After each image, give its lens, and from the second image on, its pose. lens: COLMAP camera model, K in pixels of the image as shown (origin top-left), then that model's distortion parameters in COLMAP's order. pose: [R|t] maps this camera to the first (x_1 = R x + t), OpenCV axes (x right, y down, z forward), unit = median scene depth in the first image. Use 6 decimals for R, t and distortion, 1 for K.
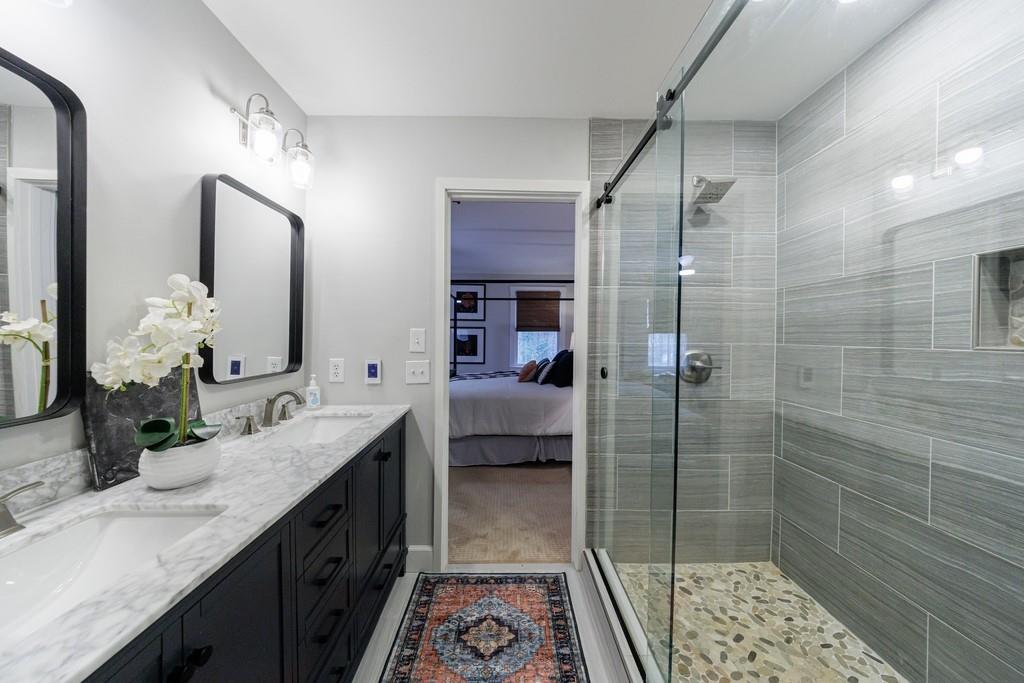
lens RADIAL K [[330.1, 0, 512.2], [0, 330.1, 338.2], [0, 0, 1]] dist [-0.009275, 0.000109]
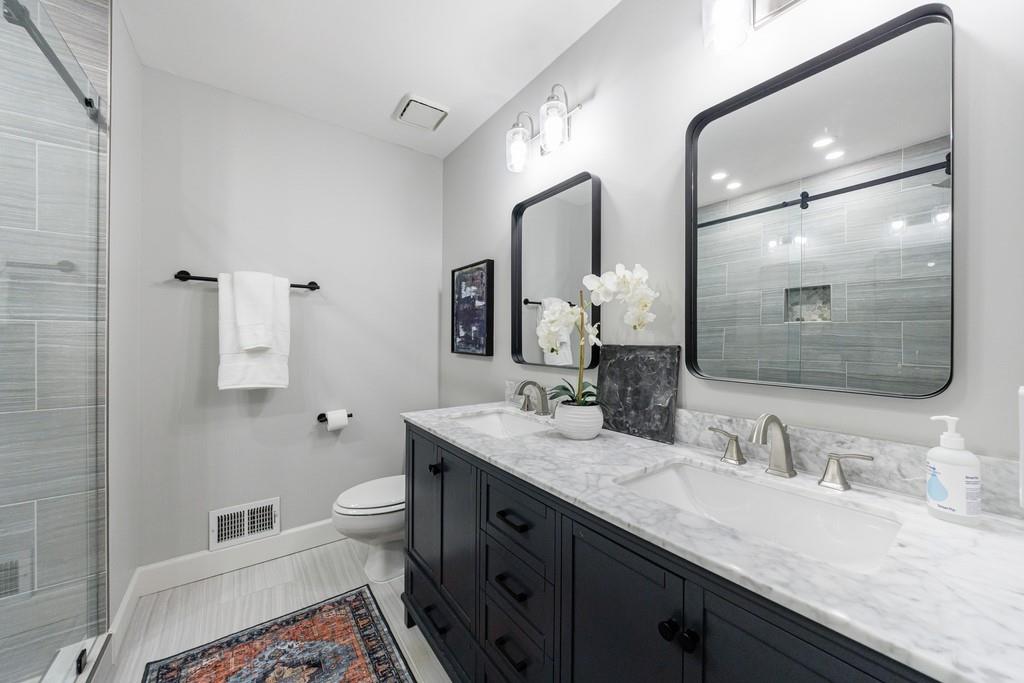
lens RADIAL K [[362.8, 0, 514.6], [0, 362.8, 338.6], [0, 0, 1]] dist [-0.005458, -0.002659]
pose [[-0.811813, -0.028188, -0.583237, -0.019069], [-0.029364, 0.999541, -0.007437, 0.085239], [0.583179, 0.011089, -0.812268, 1.835411]]
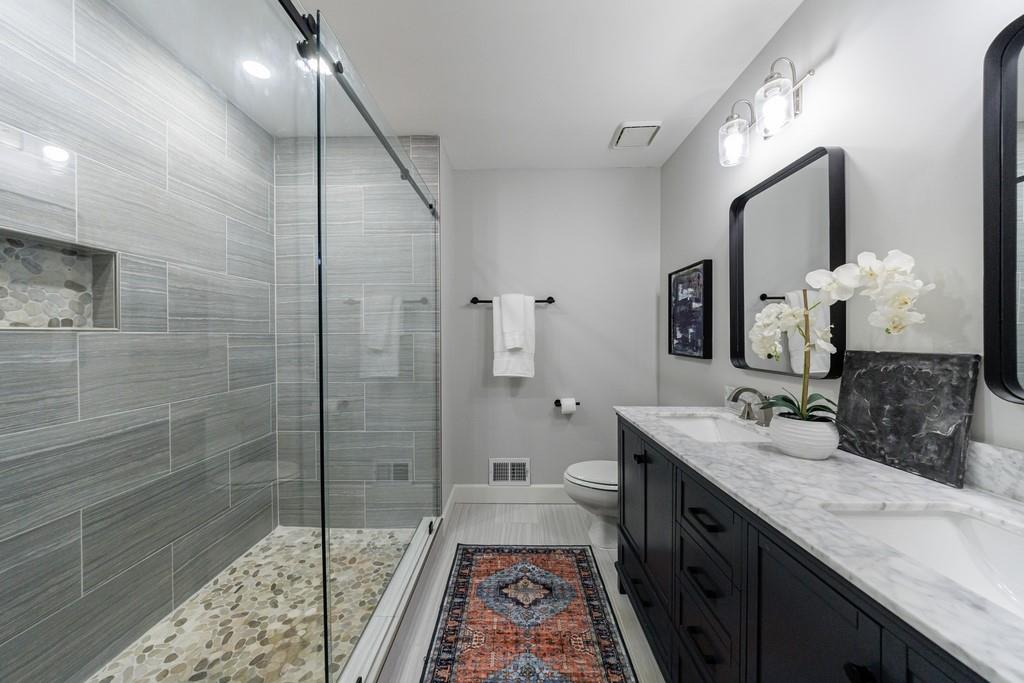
lens RADIAL K [[343.7, 0, 513.1], [0, 343.7, 337.9], [0, 0, 1]] dist [-0.007661, 0.000054]
pose [[-0.999508, -0.020903, 0.023376, -0.072078], [-0.020619, 0.999712, 0.012295, 0.056471], [-0.023626, 0.011807, -0.999651, 2.013343]]
